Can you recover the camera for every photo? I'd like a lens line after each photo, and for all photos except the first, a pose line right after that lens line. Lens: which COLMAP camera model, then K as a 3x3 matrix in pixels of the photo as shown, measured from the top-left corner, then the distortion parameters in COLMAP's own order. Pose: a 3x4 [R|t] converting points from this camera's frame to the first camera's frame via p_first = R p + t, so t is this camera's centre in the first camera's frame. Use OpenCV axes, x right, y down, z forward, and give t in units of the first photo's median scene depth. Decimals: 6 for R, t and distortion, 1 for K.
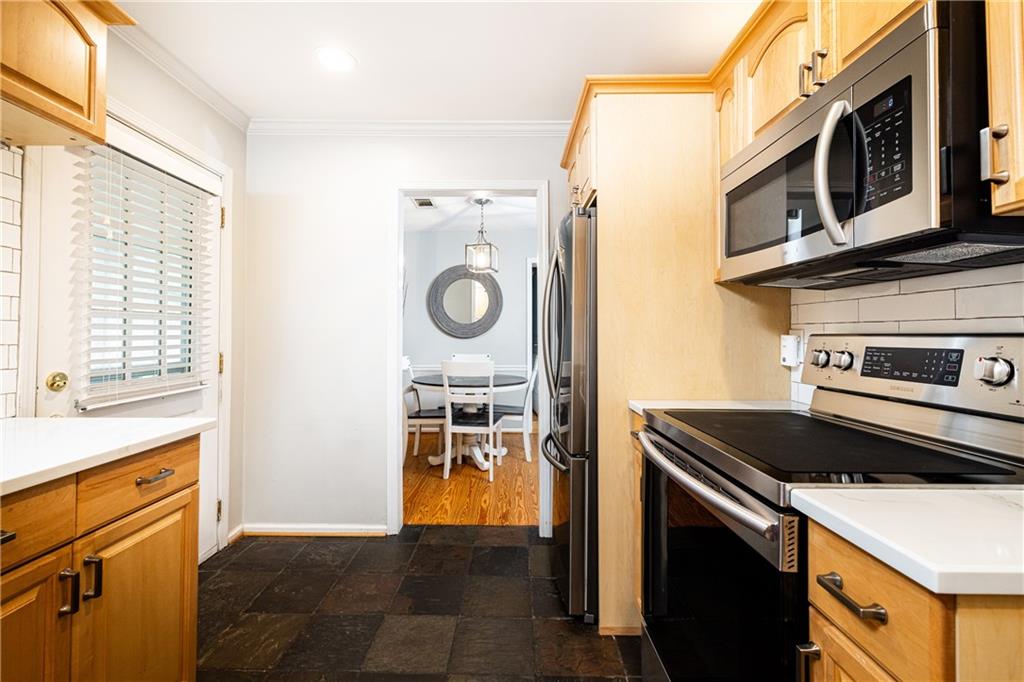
lens RADIAL K [[433.6, 0, 516.1], [0, 433.6, 331.7], [0, 0, 1]] dist [0.004035, -0.000111]
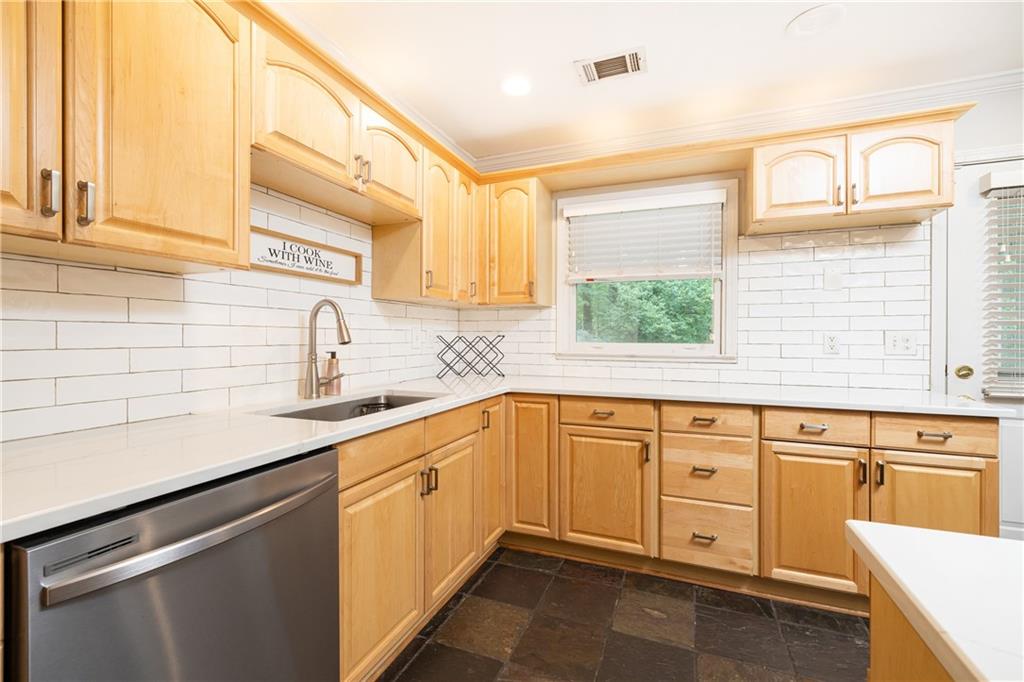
lens RADIAL K [[433.6, 0, 504.8], [0, 433.6, 340.9], [0, 0, 1]] dist [0.004035, -0.000111]
pose [[-0.390993, 0.005004, -0.920380, 1.101301], [0.004377, 0.999984, 0.003578, 0.004473], [0.920383, -0.002630, -0.391009, 0.237481]]
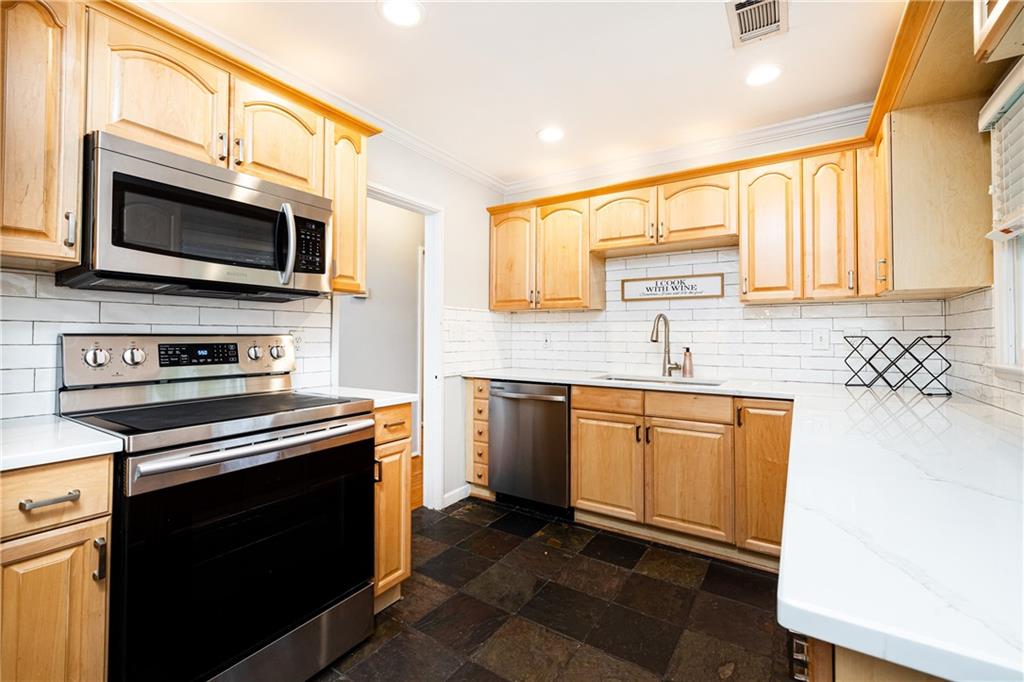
lens RADIAL K [[433.6, 0, 505.7], [0, 433.6, 330.8], [0, 0, 1]] dist [0.004035, -0.000111]
pose [[-0.827931, 0.002268, 0.560825, -0.832150], [-0.009753, 0.999782, -0.018441, 0.010763], [-0.560745, -0.020738, -0.827729, 1.659617]]
